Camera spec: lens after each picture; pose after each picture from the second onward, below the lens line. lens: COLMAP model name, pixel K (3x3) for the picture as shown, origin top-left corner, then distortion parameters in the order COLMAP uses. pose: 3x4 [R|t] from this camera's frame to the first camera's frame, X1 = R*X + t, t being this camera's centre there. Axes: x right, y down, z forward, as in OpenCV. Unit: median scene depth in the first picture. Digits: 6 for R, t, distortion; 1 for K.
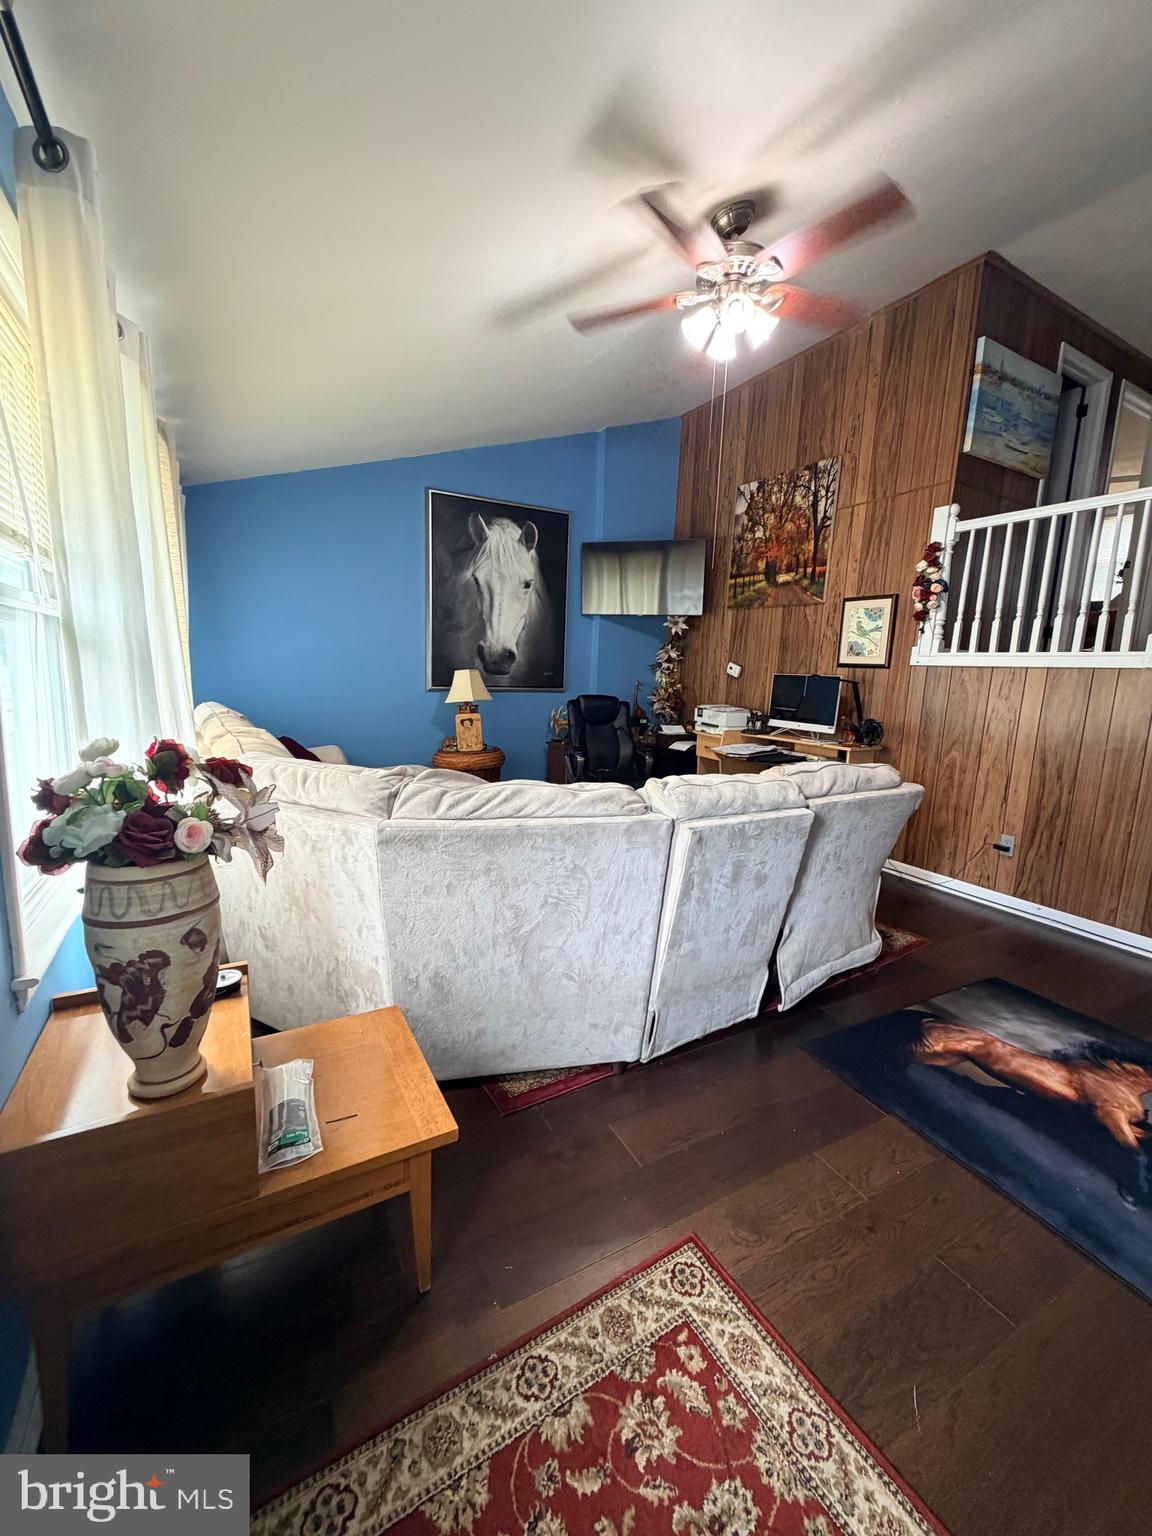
lens RADIAL K [[615.7, 0, 574.3], [0, 615.7, 767.1], [0, 0, 1]] dist [-0.000618, 0.000992]
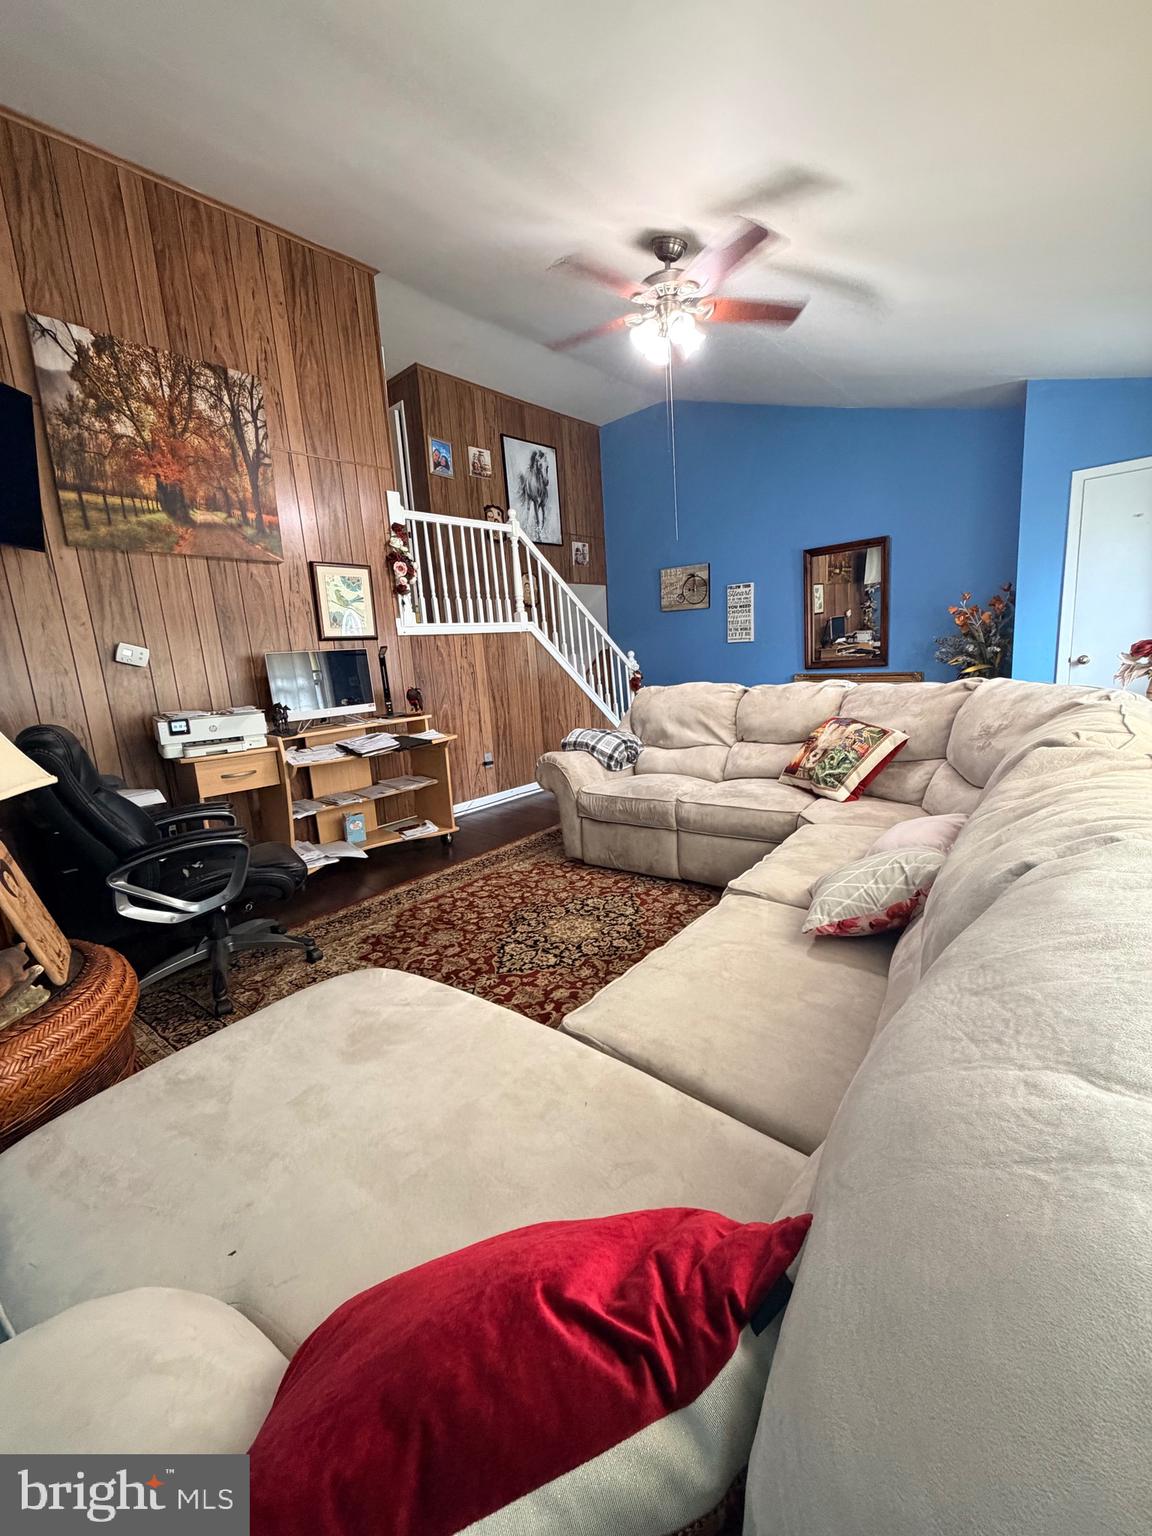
lens RADIAL K [[615.7, 0, 573.7], [0, 615.7, 770.7], [0, 0, 1]] dist [-0.000618, 0.000992]
pose [[-0.331910, -0.183411, 0.925309, -0.526033], [0.212007, 0.941317, 0.262631, -0.141966], [-0.919178, 0.283341, -0.273549, 0.954390]]
